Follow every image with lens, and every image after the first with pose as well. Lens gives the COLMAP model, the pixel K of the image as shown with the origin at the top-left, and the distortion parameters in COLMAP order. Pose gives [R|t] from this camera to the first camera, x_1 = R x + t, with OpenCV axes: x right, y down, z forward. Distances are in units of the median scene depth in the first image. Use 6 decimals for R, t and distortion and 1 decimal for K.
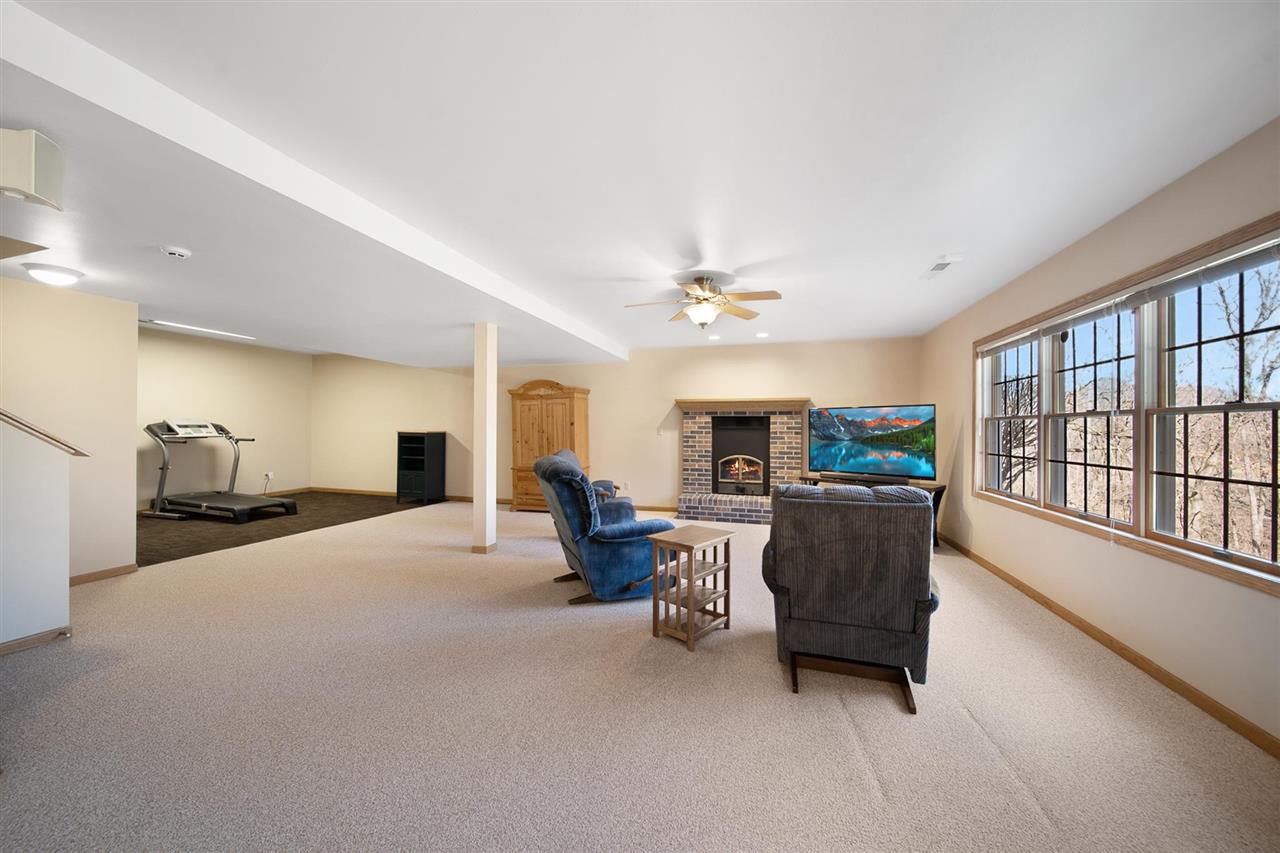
lens RADIAL K [[467.8, 0, 640.0], [0, 467.8, 426.5], [0, 0, 1]] dist [-0.000411, 0.000019]
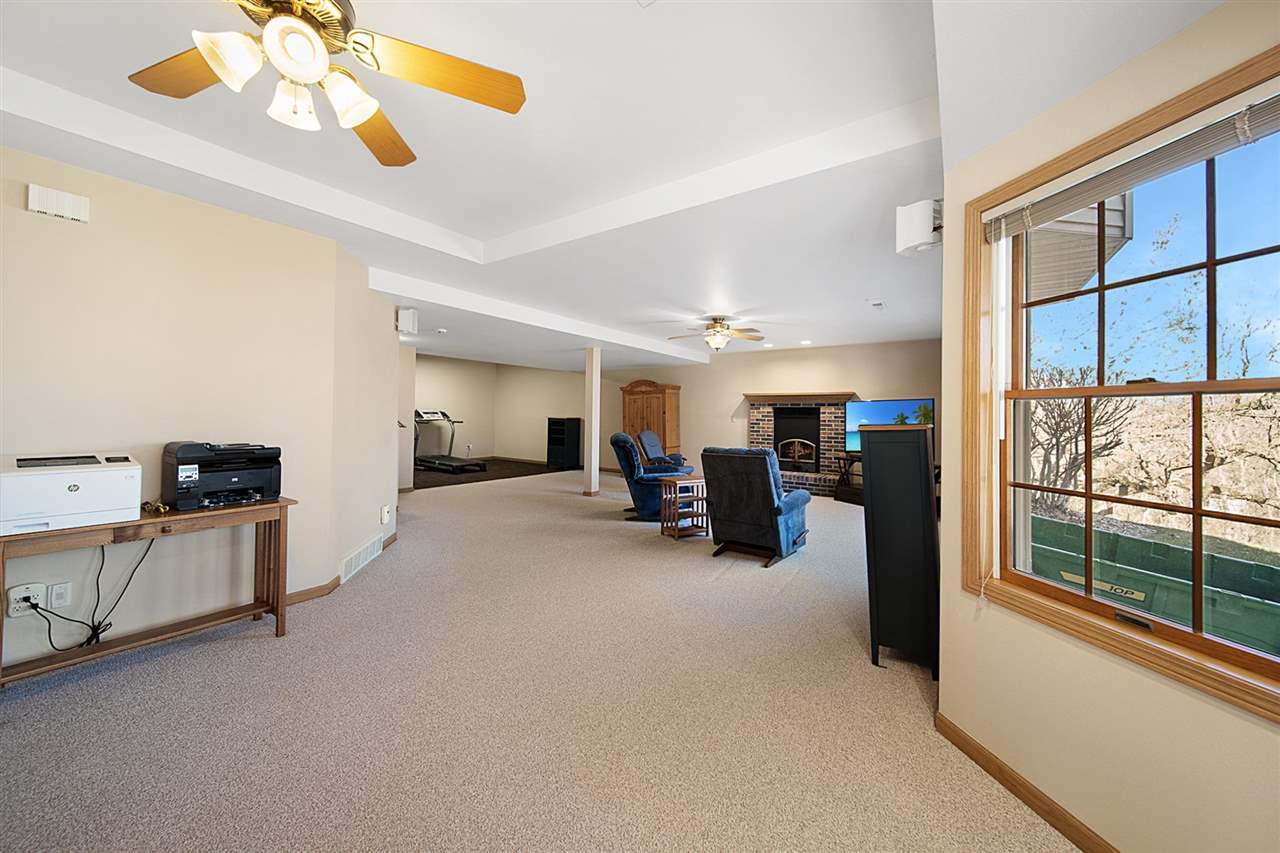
lens RADIAL K [[454.2, 0, 638.9], [0, 454.2, 409.6], [0, 0, 1]] dist [-0.000472, -0.000076]
pose [[0.953974, 0.003043, -0.299874, 0.180914], [-0.005967, 0.999943, -0.008835, -0.002812], [0.299830, 0.010218, 0.953938, -0.260209]]
